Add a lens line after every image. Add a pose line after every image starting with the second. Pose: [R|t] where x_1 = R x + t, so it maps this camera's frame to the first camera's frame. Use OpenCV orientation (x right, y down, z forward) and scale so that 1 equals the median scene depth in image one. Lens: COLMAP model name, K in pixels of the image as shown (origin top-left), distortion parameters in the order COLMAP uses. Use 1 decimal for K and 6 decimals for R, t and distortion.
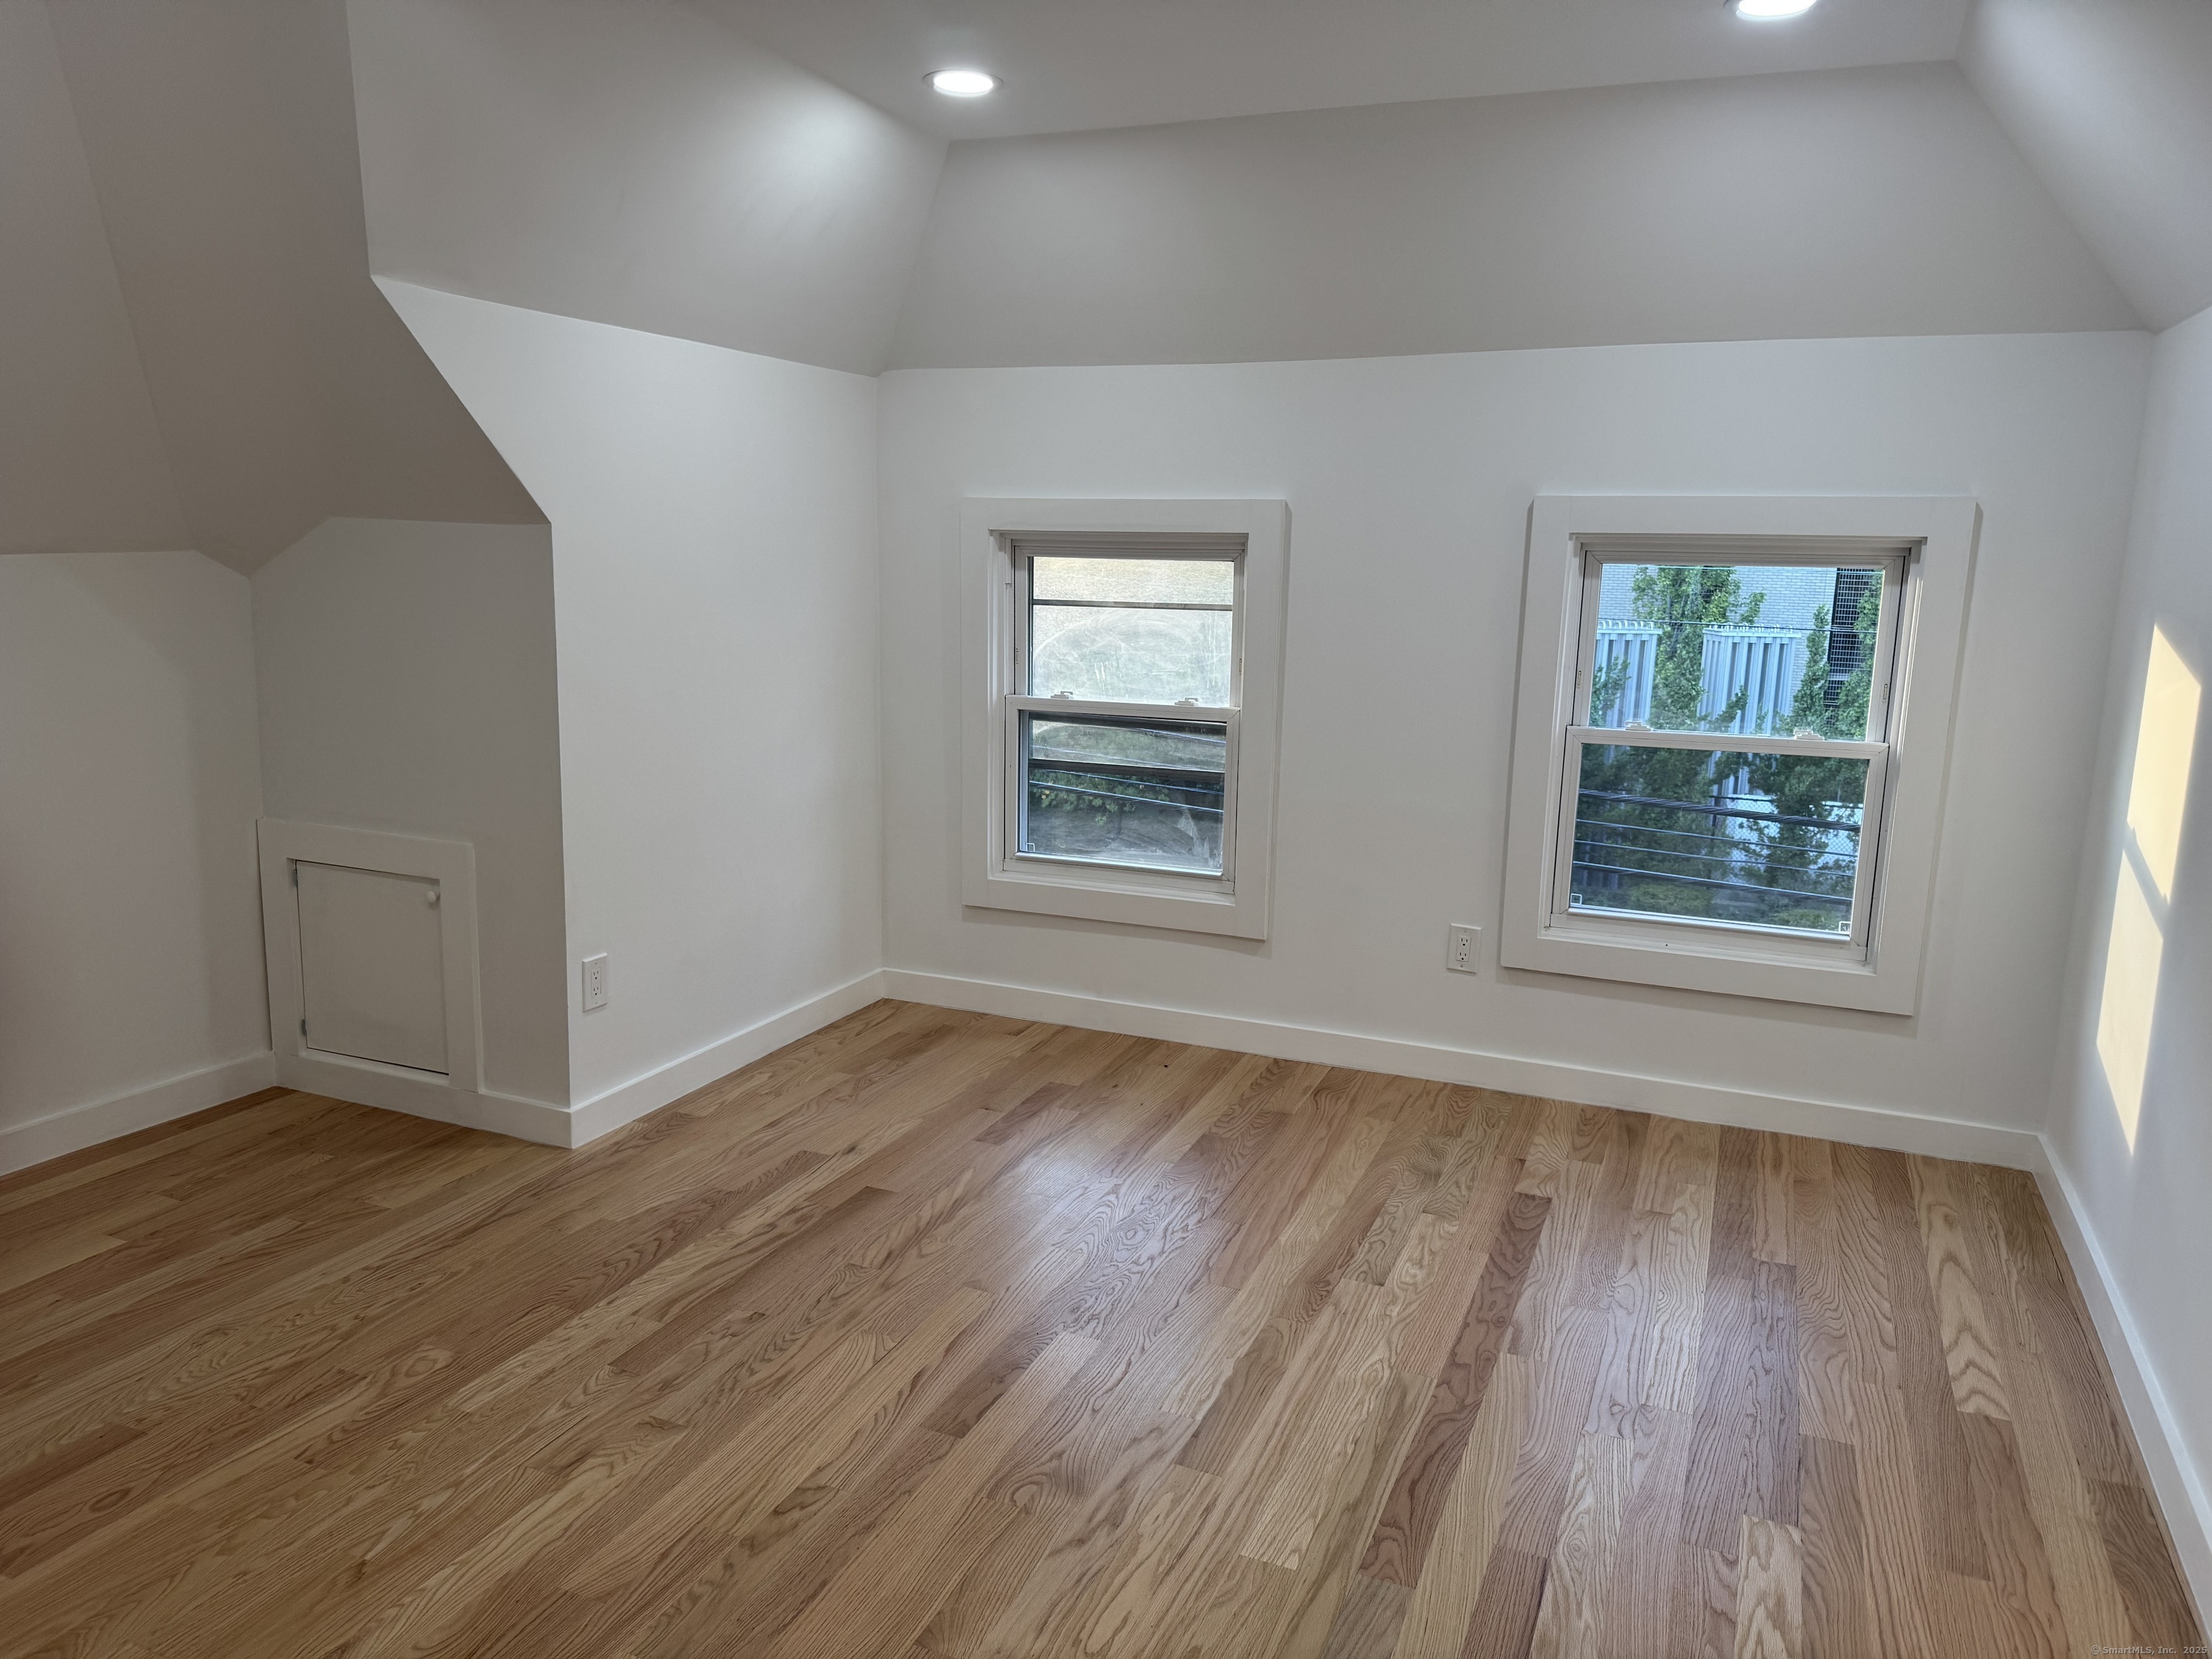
lens RADIAL K [[1575.5, 0, 1100.4], [0, 1575.5, 826.7], [0, 0, 1]] dist [0.081455, -0.105168]
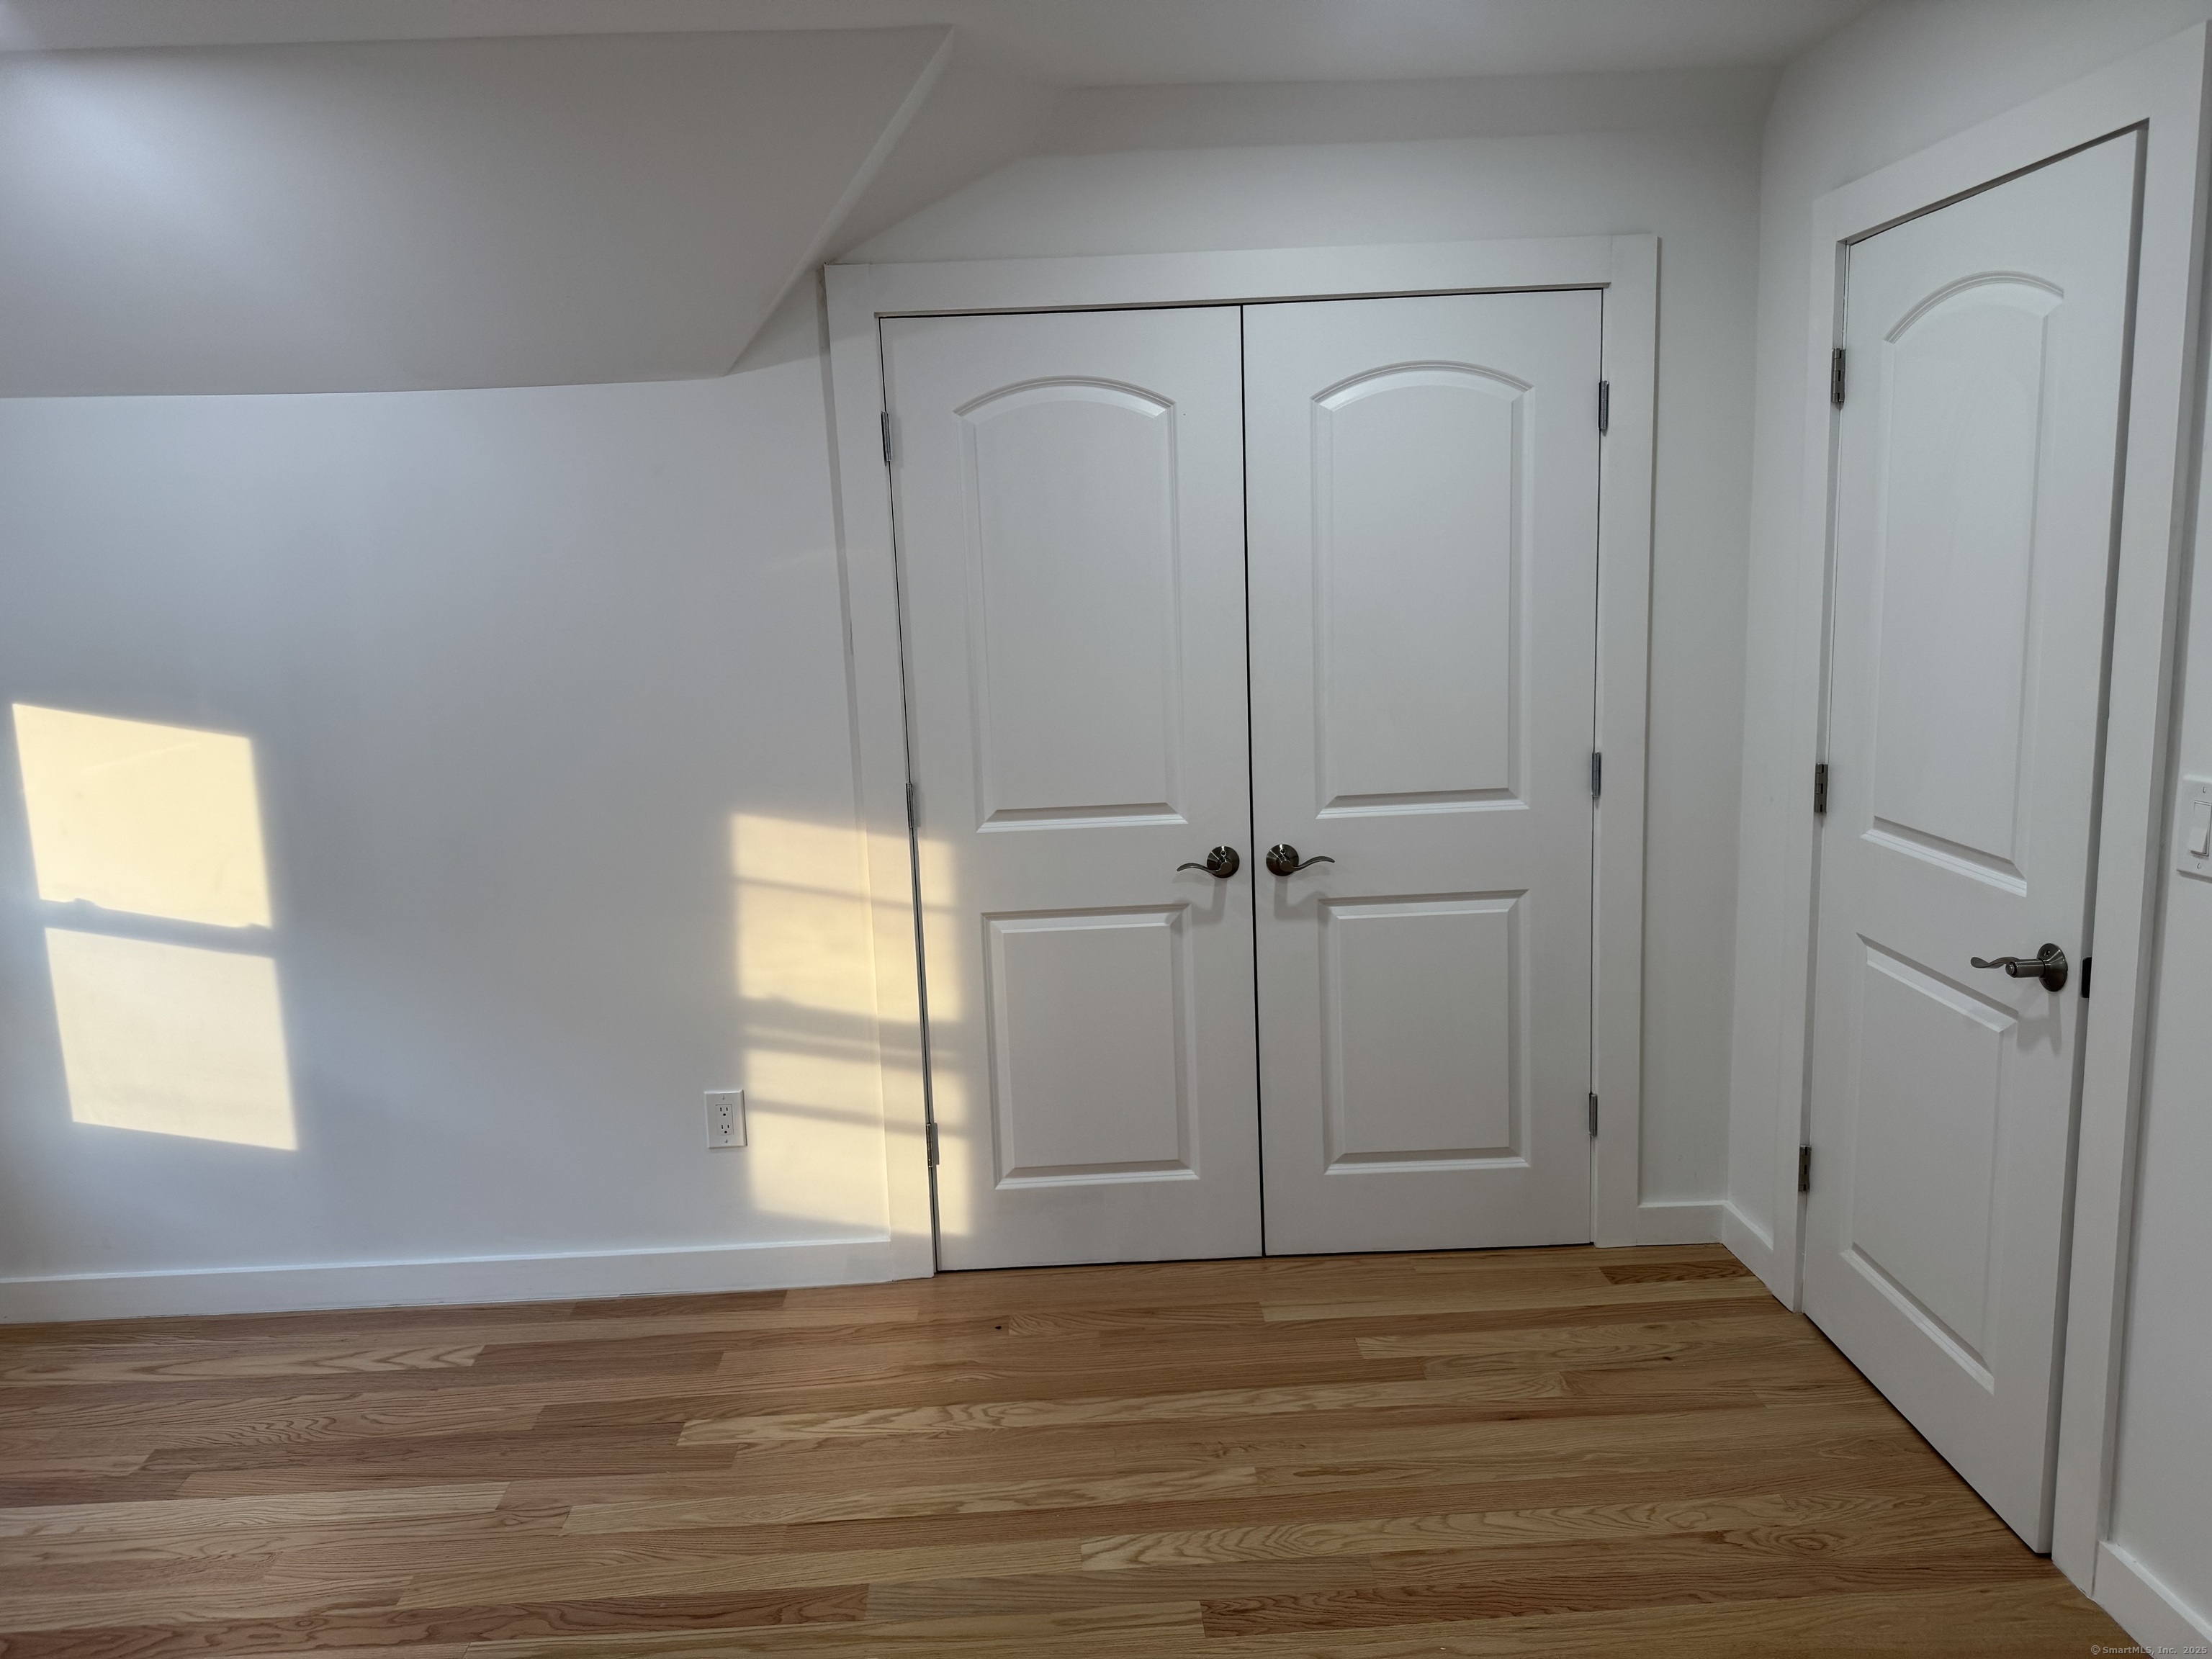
lens RADIAL K [[1575.5, 0, 1094.6], [0, 1575.5, 831.2], [0, 0, 1]] dist [0.081455, -0.105168]
pose [[-0.431206, -0.160823, 0.887805, -0.597751], [0.190191, 0.945674, 0.263681, -0.210582], [-0.881980, 0.282554, -0.377193, 0.898032]]
